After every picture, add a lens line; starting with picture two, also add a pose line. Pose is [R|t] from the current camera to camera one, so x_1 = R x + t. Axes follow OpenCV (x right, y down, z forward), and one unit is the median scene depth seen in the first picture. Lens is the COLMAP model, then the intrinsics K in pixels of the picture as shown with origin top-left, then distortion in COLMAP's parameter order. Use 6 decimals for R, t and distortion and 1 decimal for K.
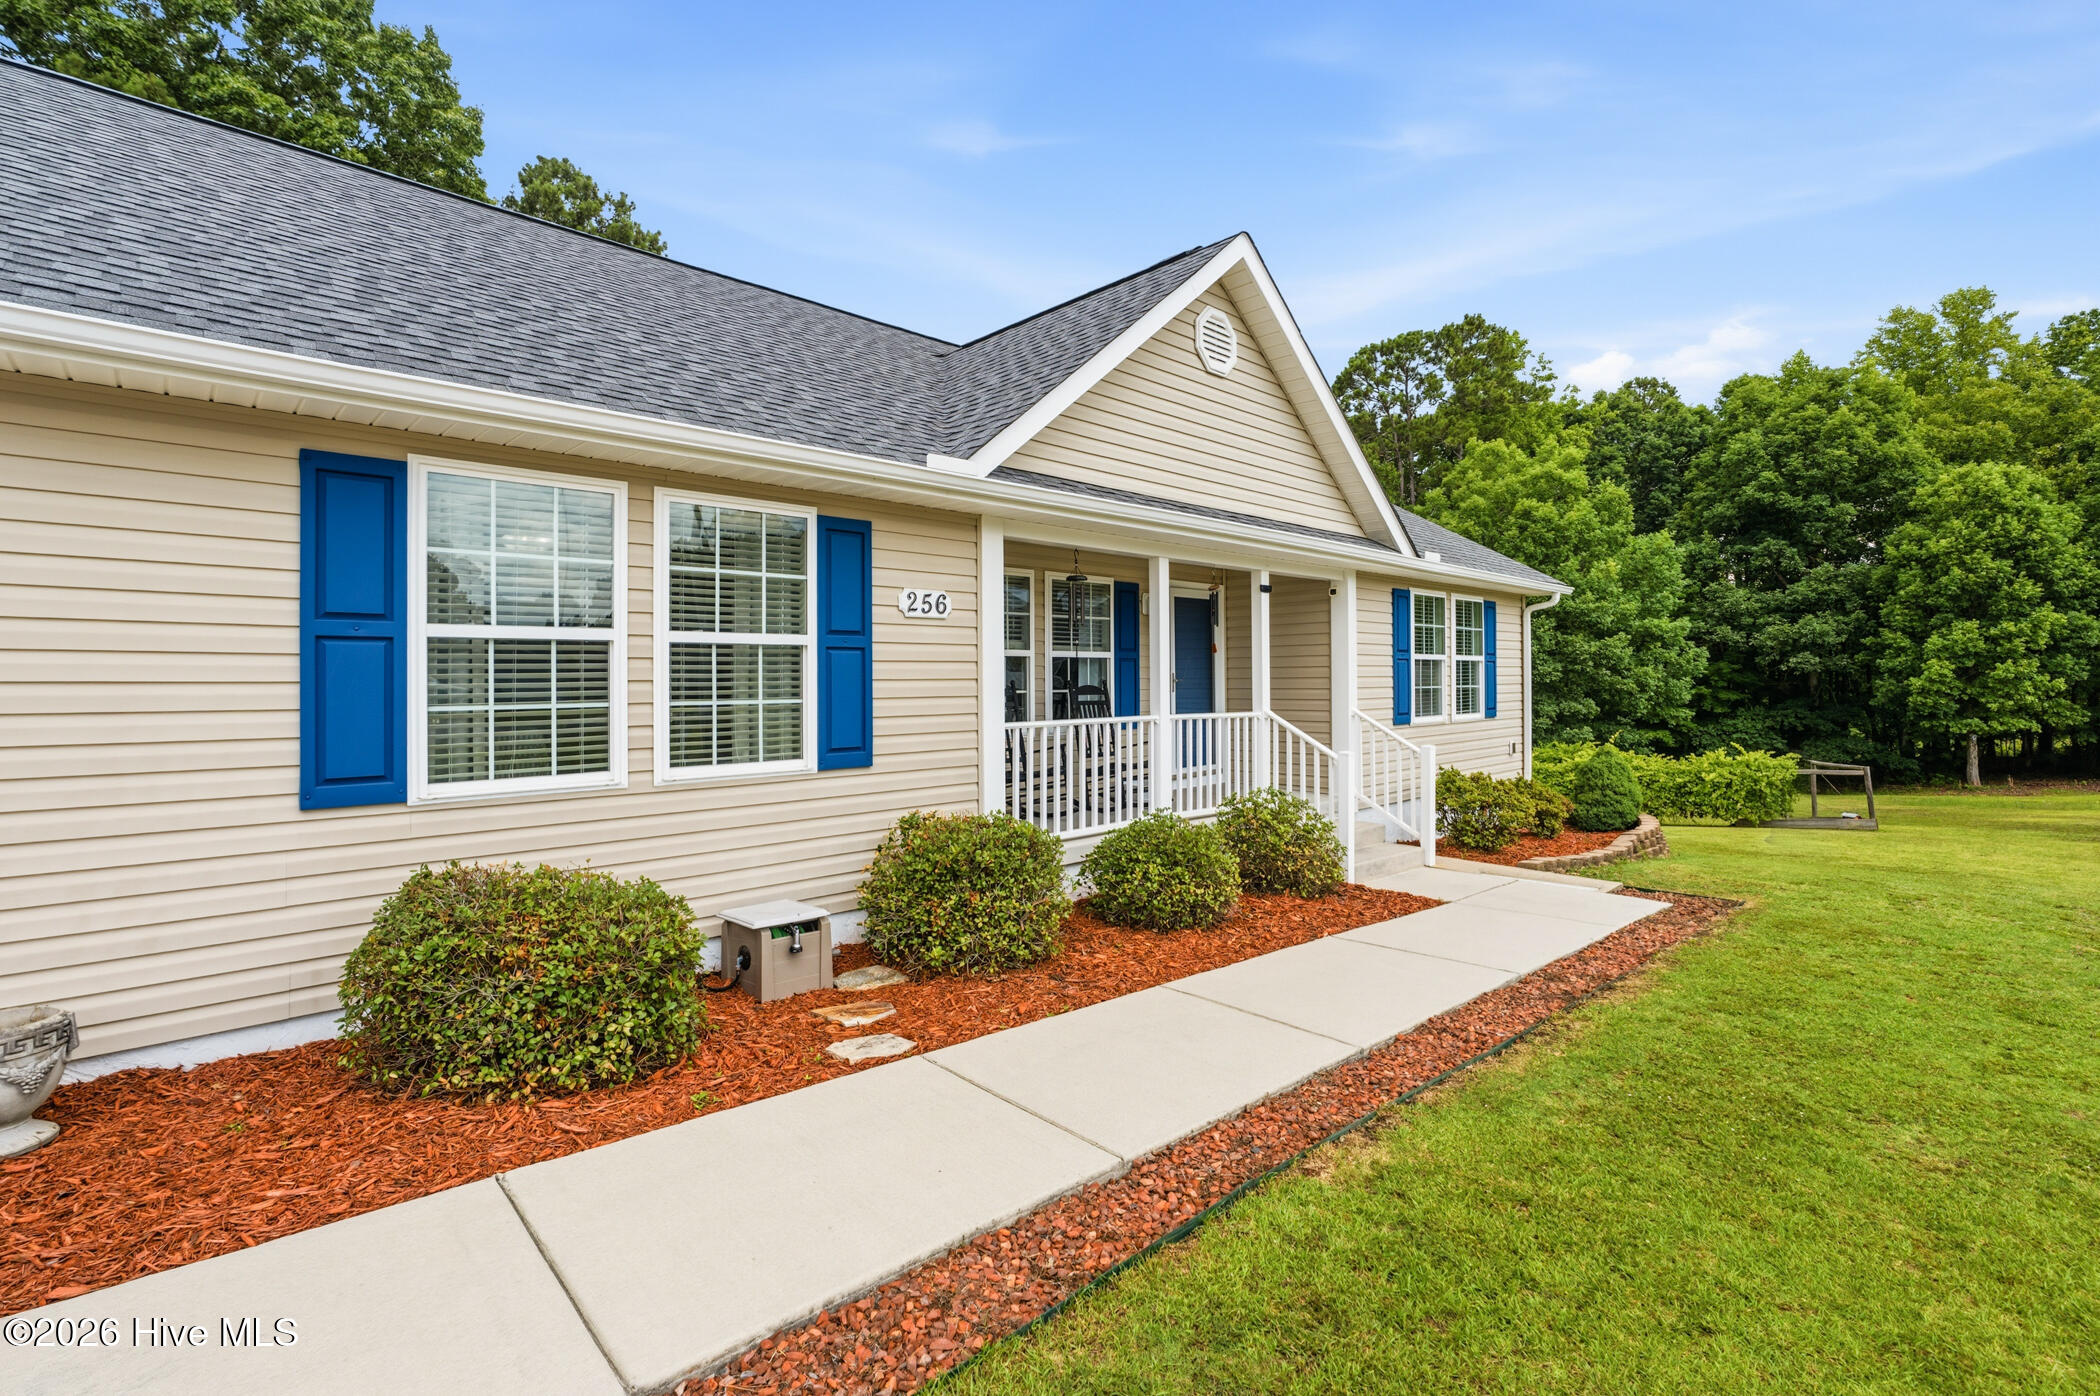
lens RADIAL K [[939.2, 0, 1051.3], [0, 939.2, 675.4], [0, 0, 1]] dist [-0.000025, 0.001389]
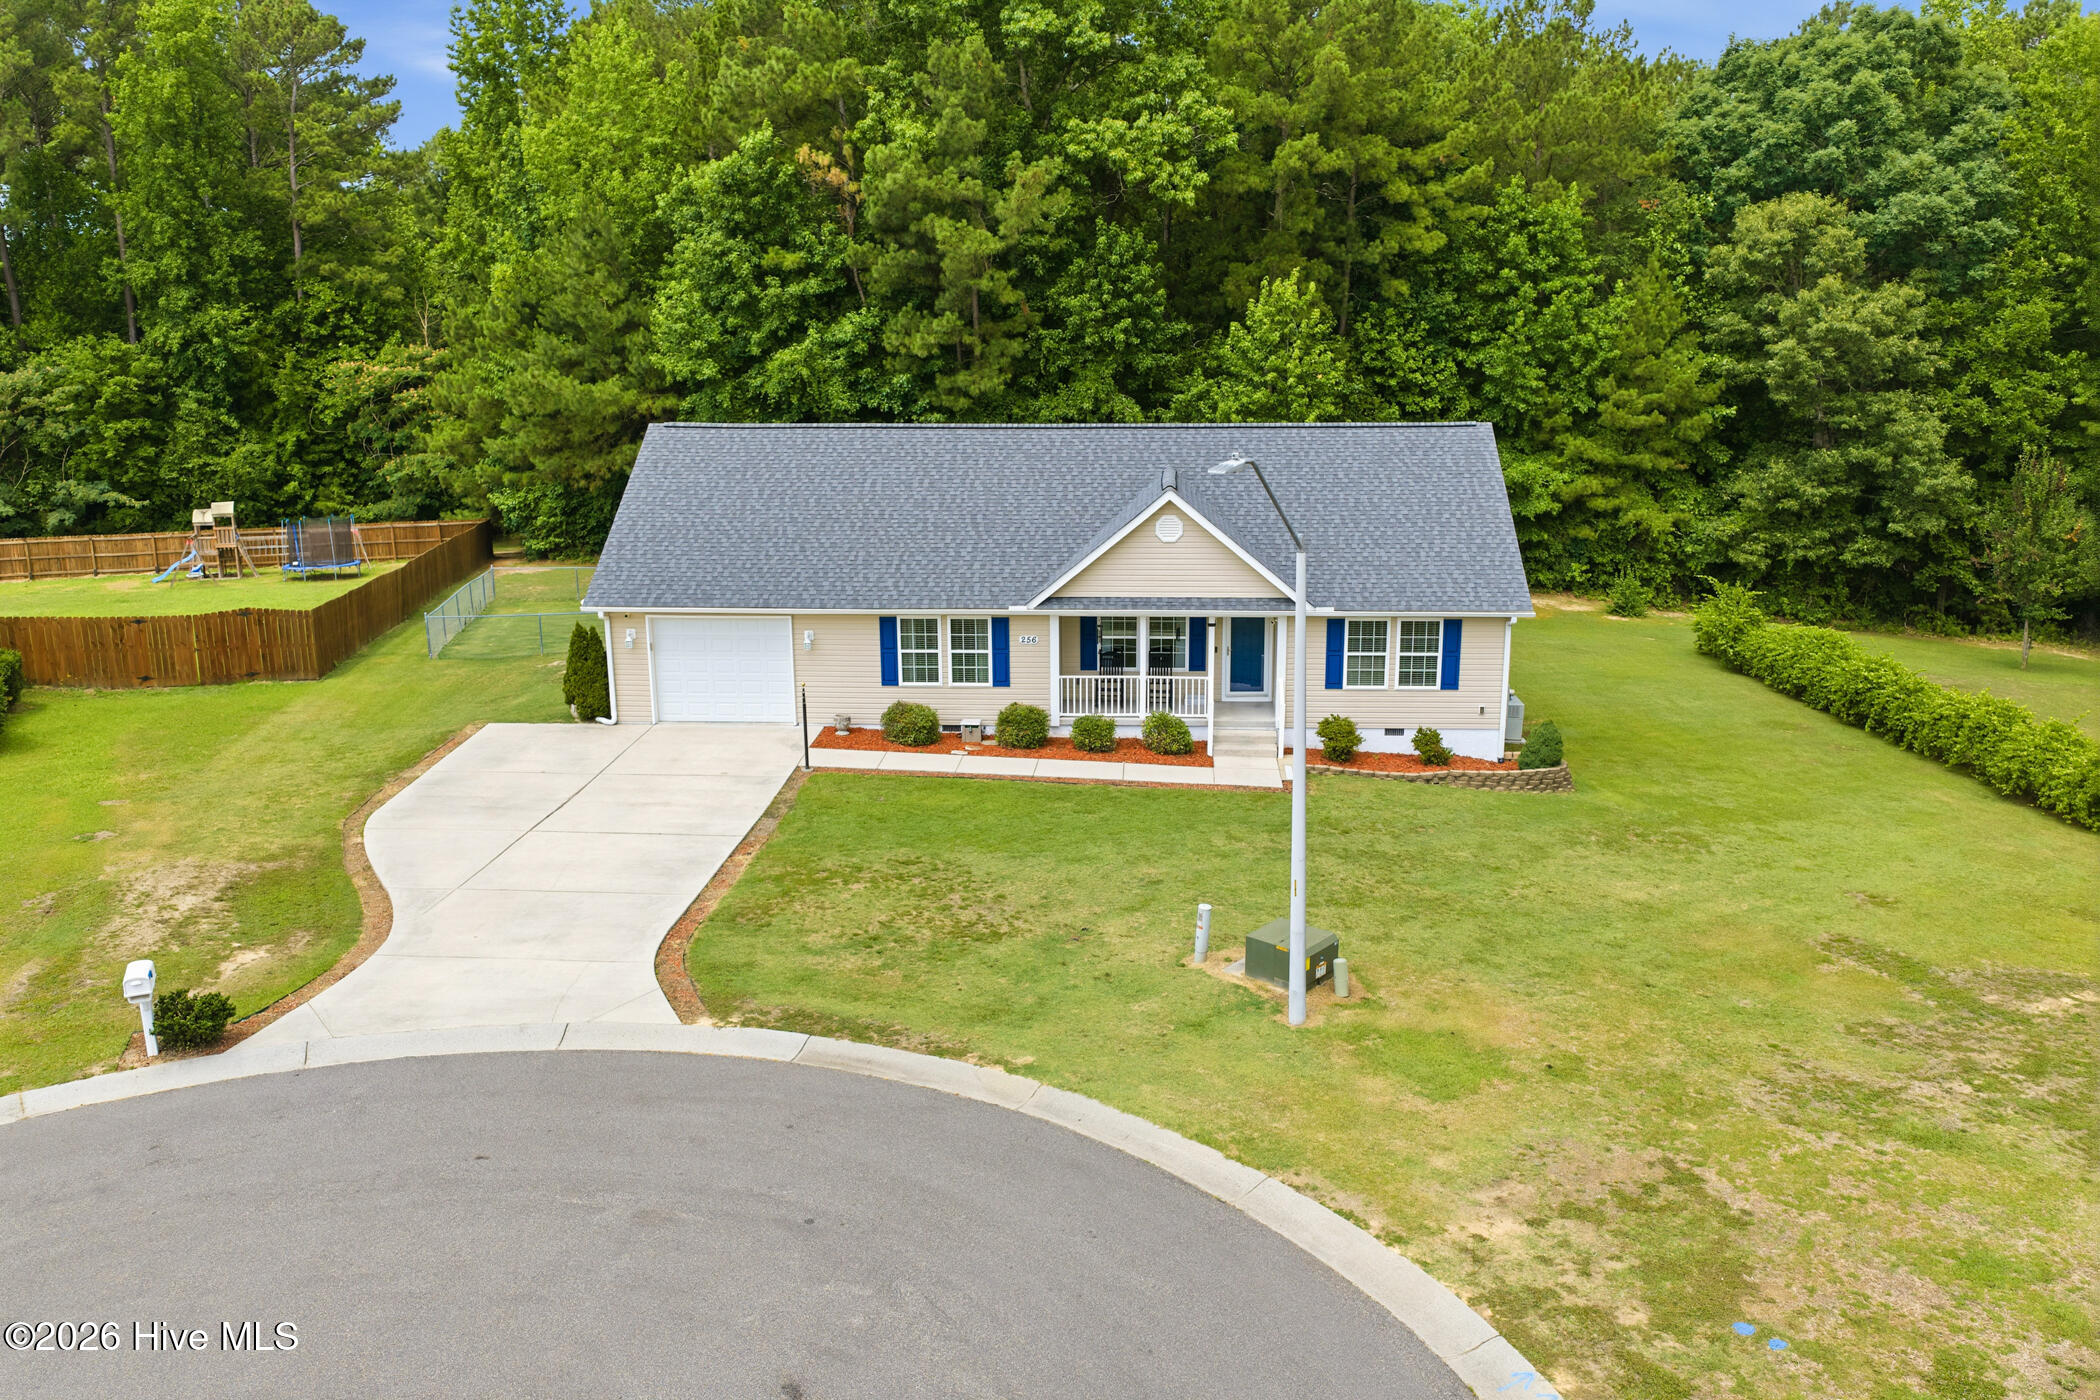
lens RADIAL K [[1749.9, 0, 1050.0], [0, 1749.9, 700.0], [0, 0, 1]] dist [0.019696, -0.050774]
pose [[0.681972, 0.178138, -0.709352, 3.294142], [0.007555, 0.968117, 0.250385, -1.076525], [0.731339, -0.176115, 0.658883, -2.310315]]
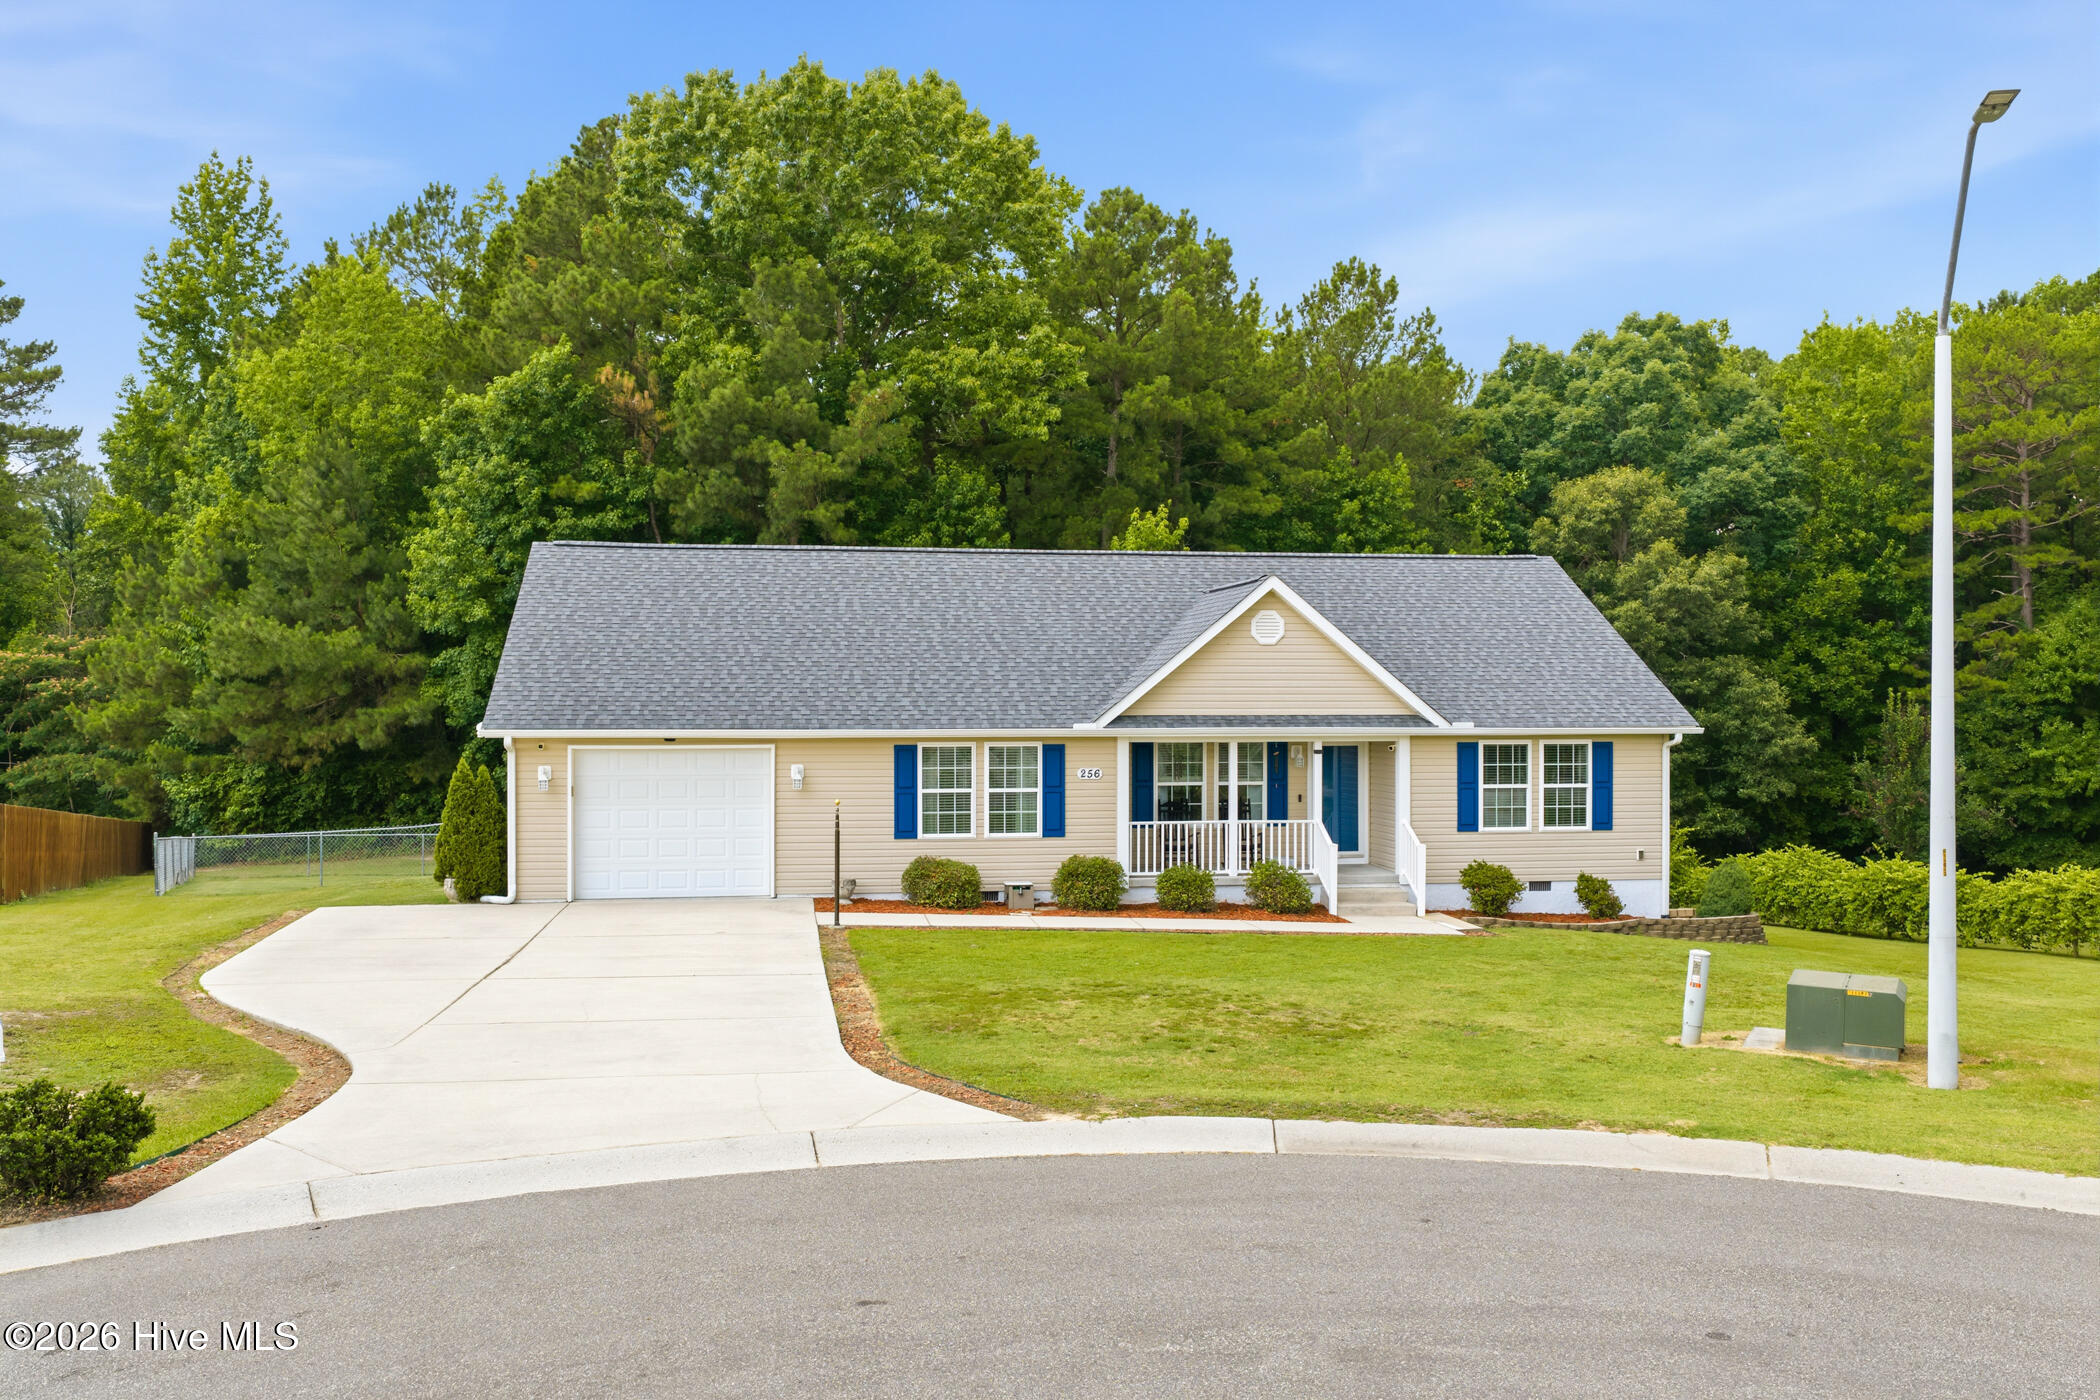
lens RADIAL K [[1742.3, 0, 1050.0], [0, 1742.3, 700.0], [0, 0, 1]] dist [0.013051, -0.022654]
pose [[0.826661, 0.007462, -0.562651, 1.844429], [-0.002656, 0.999953, 0.009358, -0.243442], [0.562694, -0.006242, 0.826642, -2.238862]]
